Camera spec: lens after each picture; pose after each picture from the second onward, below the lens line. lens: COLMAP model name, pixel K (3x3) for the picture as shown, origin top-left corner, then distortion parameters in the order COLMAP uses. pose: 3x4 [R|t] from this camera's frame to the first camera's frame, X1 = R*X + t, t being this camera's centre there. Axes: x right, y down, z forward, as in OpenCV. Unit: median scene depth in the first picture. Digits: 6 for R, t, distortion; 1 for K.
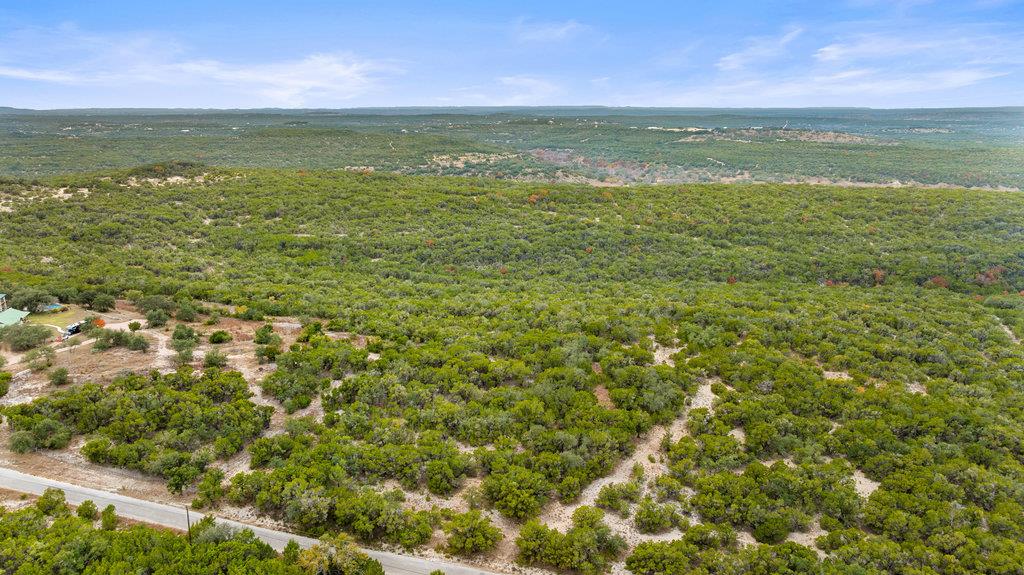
lens RADIAL K [[728.8, 0, 512.0], [0, 728.8, 287.5], [0, 0, 1]] dist [-0.017666, -0.004476]
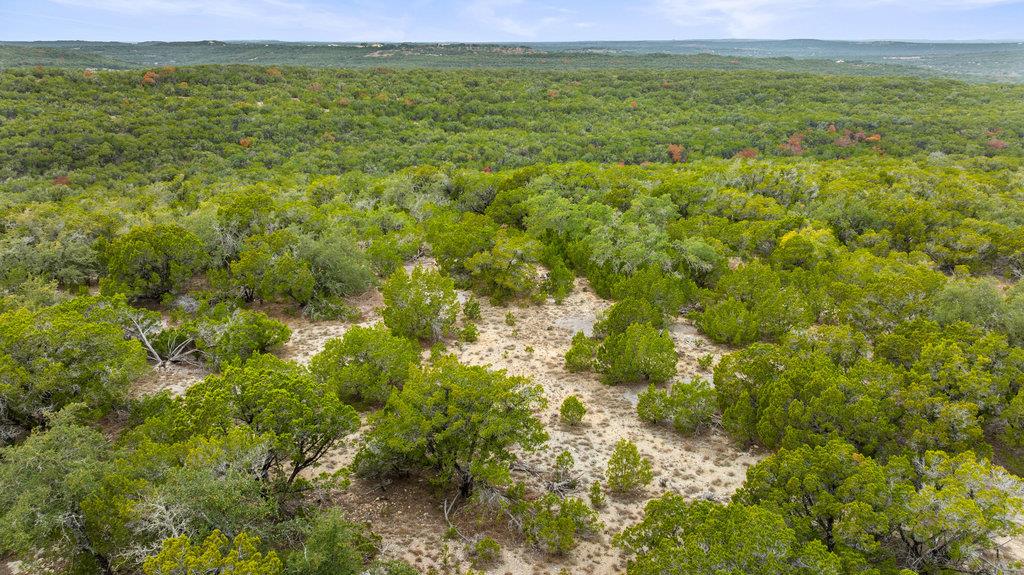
lens RADIAL K [[727.8, 0, 515.3], [0, 727.8, 289.0], [0, 0, 1]] dist [-0.023183, 0.010301]
pose [[0.912077, -0.128982, 0.389204, 0.066026], [0.096239, 0.990059, 0.102574, 0.027979], [-0.398566, -0.056099, 0.915423, 0.403381]]
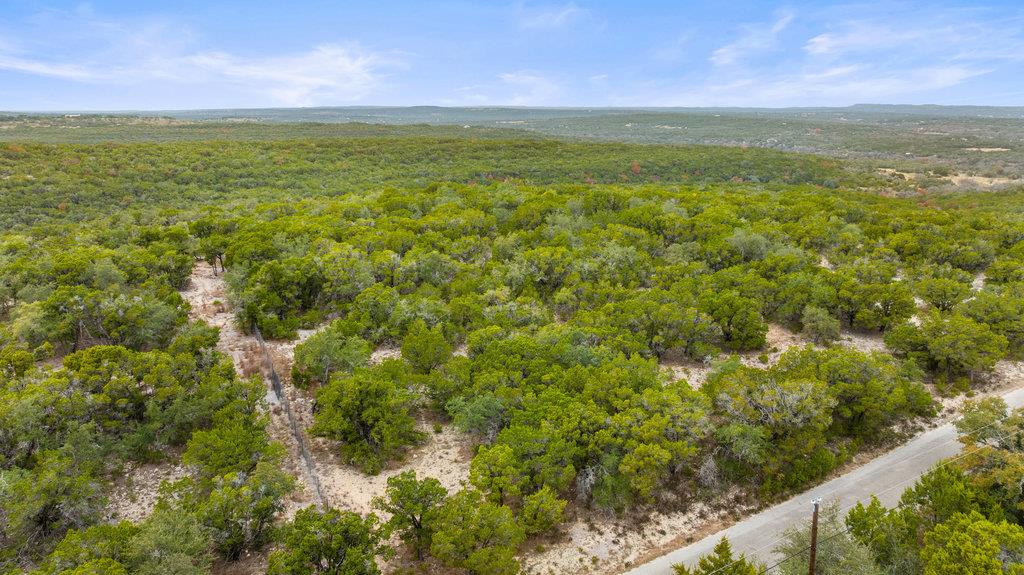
lens RADIAL K [[731.1, 0, 512.0], [0, 731.1, 287.5], [0, 0, 1]] dist [-0.021514, 0.004308]
pose [[0.620904, -0.183688, 0.762061, -0.185276], [0.188435, 0.978626, 0.082357, 0.052021], [-0.760901, 0.092463, 0.642246, 0.248732]]
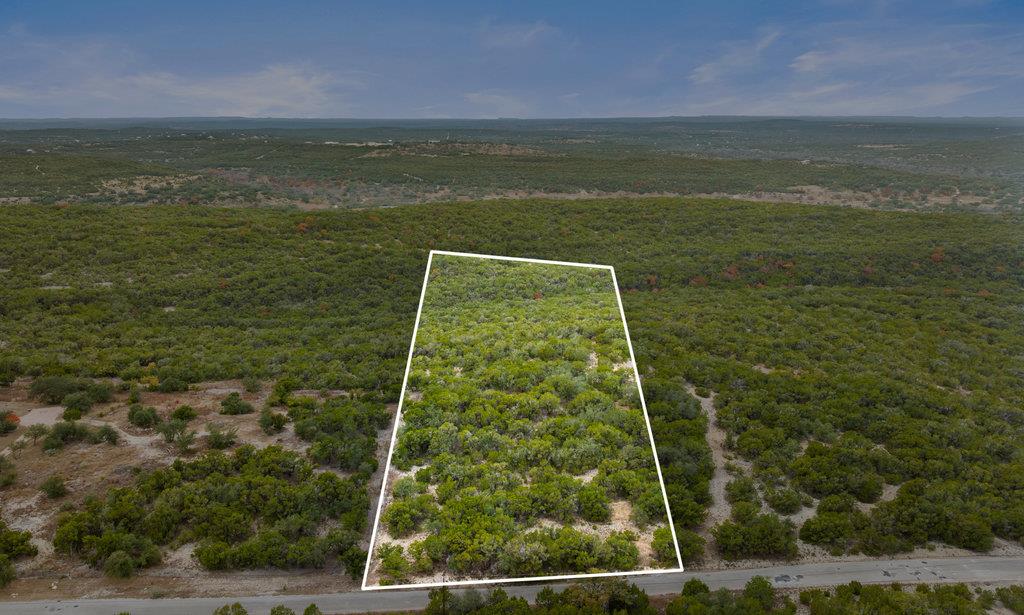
lens RADIAL K [[777.7, 0, 476.4], [0, 777.7, 308.9], [0, 0, 1]] dist [-0.020878, 0.000028]
pose [[0.916788, -0.094104, 0.388129, -0.210823], [0.094856, 0.995341, 0.017271, -0.019157], [-0.387946, 0.020982, 0.921443, 0.005989]]
